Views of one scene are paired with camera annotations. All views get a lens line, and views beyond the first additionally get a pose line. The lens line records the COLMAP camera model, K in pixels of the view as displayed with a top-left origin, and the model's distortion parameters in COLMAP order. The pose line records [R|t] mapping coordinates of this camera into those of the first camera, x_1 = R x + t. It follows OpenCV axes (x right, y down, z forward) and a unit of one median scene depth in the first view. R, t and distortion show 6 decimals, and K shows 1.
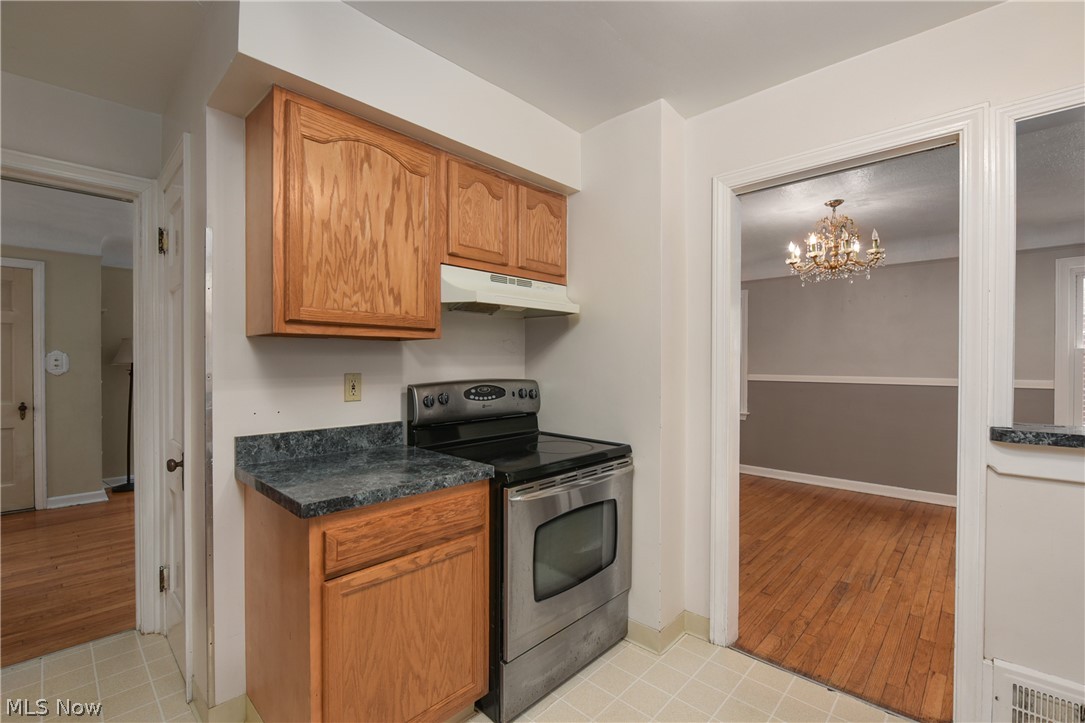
lens RADIAL K [[471.2, 0, 539.9], [0, 471.2, 365.6], [0, 0, 1]] dist [-0.008814, -0.000287]
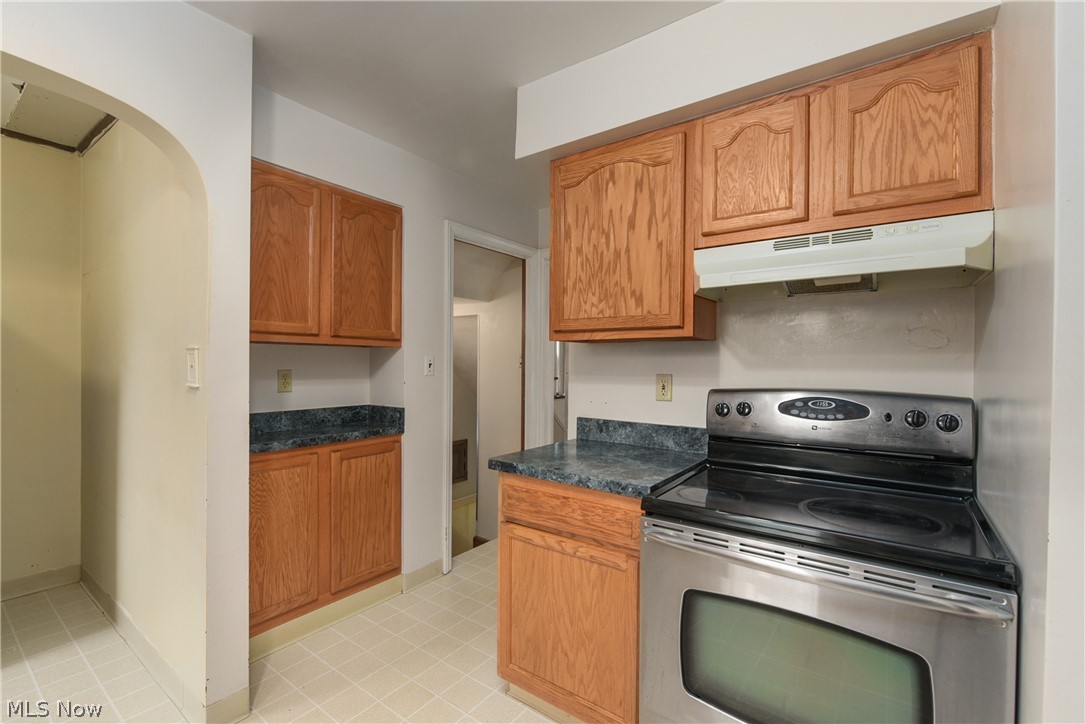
lens RADIAL K [[471.2, 0, 539.9], [0, 471.2, 366.1], [0, 0, 1]] dist [-0.008814, -0.000287]
pose [[0.133492, 0.004756, -0.991038, 0.660909], [-0.016111, 0.999867, 0.002628, 0.000338], [0.990919, 0.015616, 0.133551, 0.651913]]
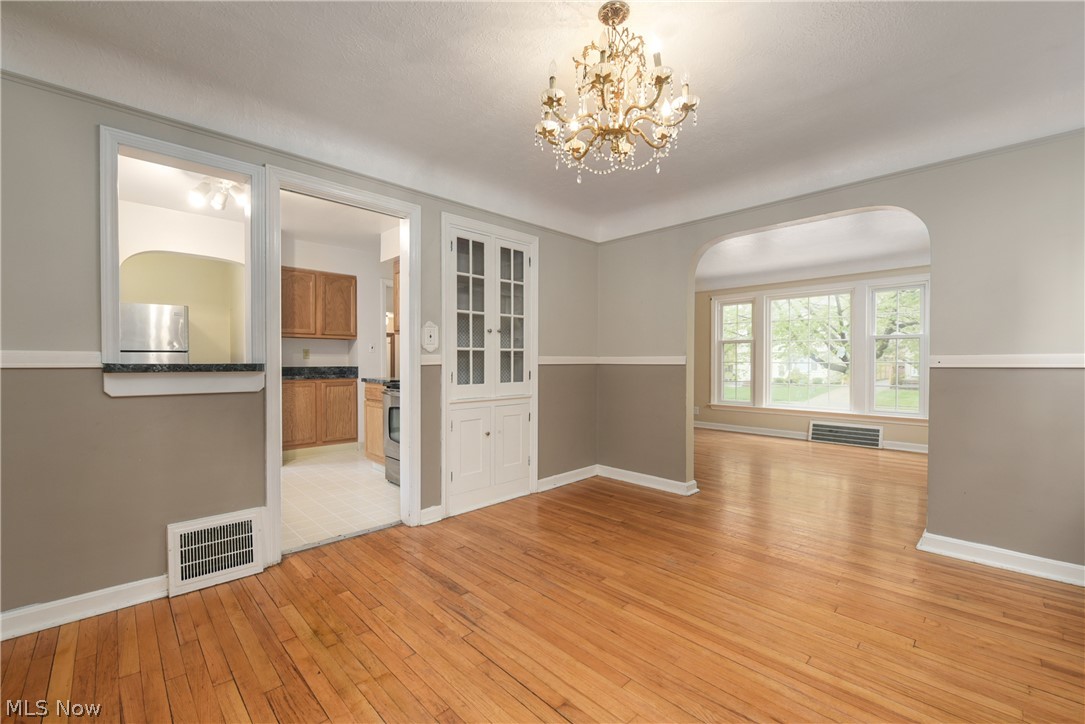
lens RADIAL K [[450.7, 0, 539.2], [0, 450.7, 365.6], [0, 0, 1]] dist [-0.008609, -0.000429]
pose [[-0.039824, 0.007598, -0.999178, 2.205822], [-0.007737, 0.999939, 0.007912, 0.101374], [0.999177, 0.008046, -0.039762, 1.805103]]
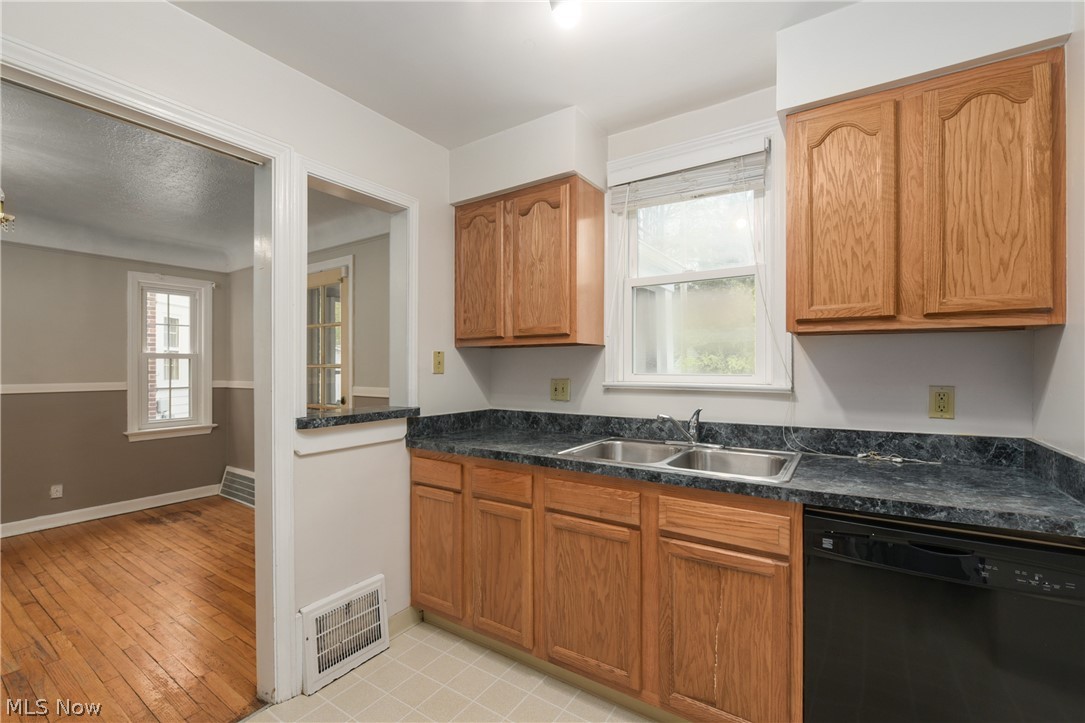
lens RADIAL K [[471.2, 0, 539.9], [0, 471.2, 365.6], [0, 0, 1]] dist [-0.008814, -0.000287]
pose [[-0.168601, -0.000436, 0.985684, -0.286167], [0.007655, 0.999969, 0.001752, -0.002117], [-0.985655, 0.007841, -0.168592, 0.501103]]
